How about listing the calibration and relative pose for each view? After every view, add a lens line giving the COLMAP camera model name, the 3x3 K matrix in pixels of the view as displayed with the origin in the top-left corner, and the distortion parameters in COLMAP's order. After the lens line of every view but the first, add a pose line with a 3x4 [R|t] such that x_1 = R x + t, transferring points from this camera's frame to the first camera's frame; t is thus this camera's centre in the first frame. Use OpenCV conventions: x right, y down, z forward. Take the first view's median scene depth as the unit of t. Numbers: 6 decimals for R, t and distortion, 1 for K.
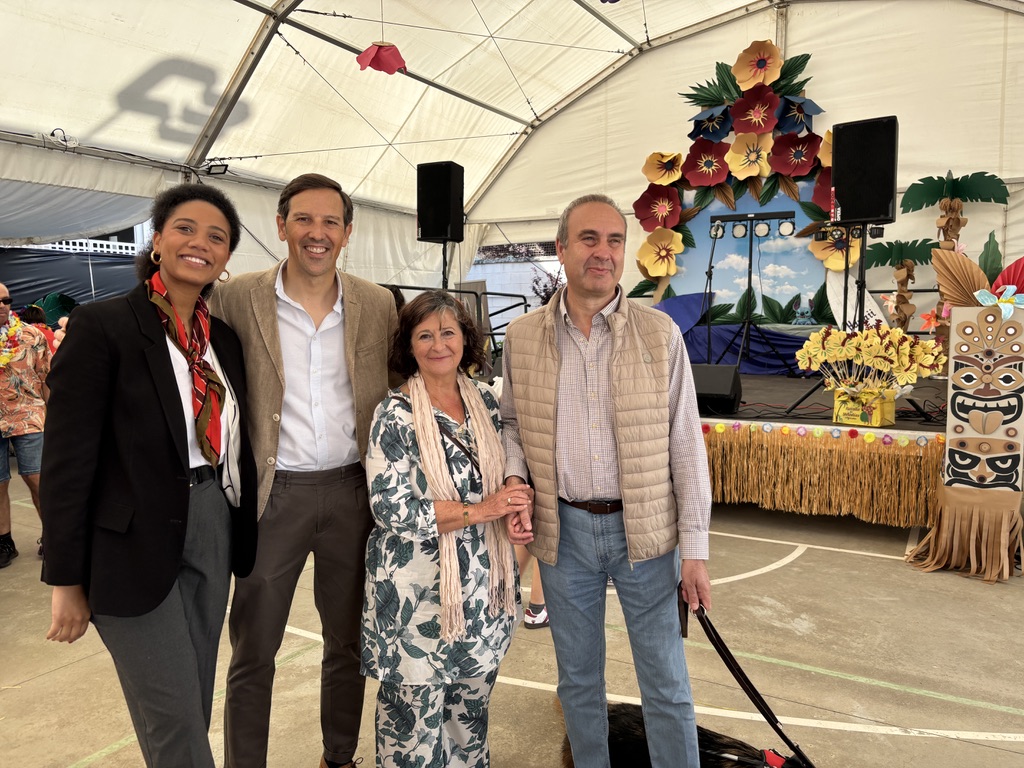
lens RADIAL K [[778.7, 0, 510.3], [0, 778.7, 383.8], [0, 0, 1]] dist [0.038307, -0.048954]
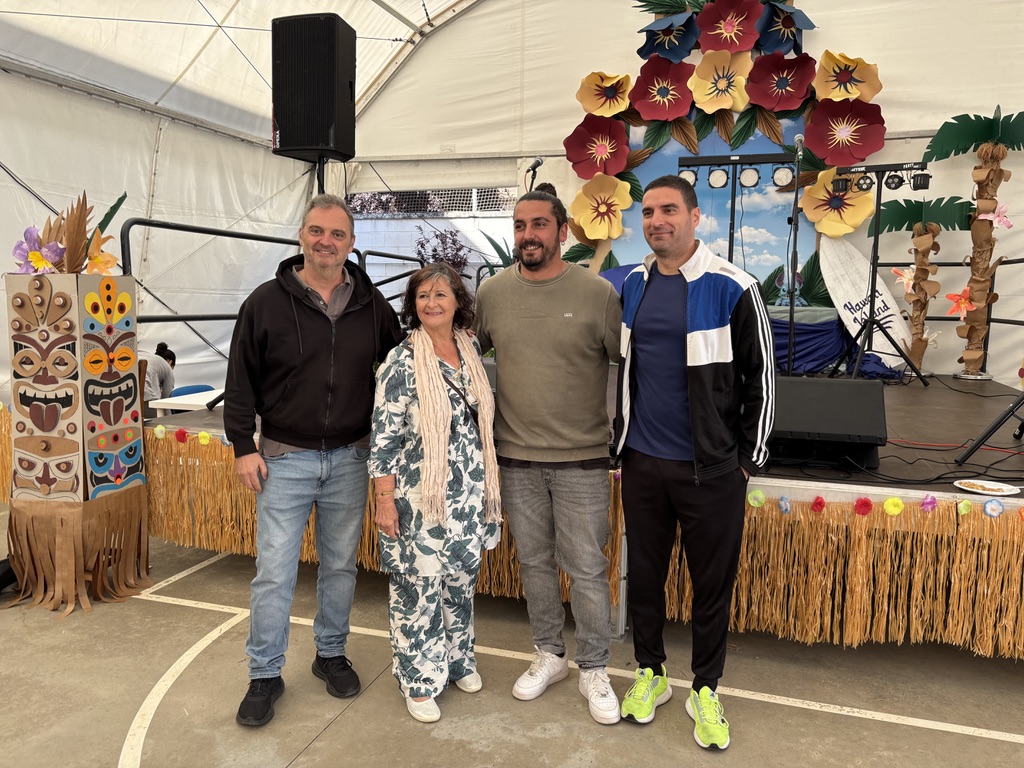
lens RADIAL K [[778.7, 0, 508.1], [0, 778.7, 371.9], [0, 0, 1]] dist [0.038307, -0.048954]
pose [[0.979617, -0.004501, 0.200826, -0.049568], [0.001552, 0.999889, 0.014842, -0.022572], [-0.200870, -0.014228, 0.979515, 0.299062]]
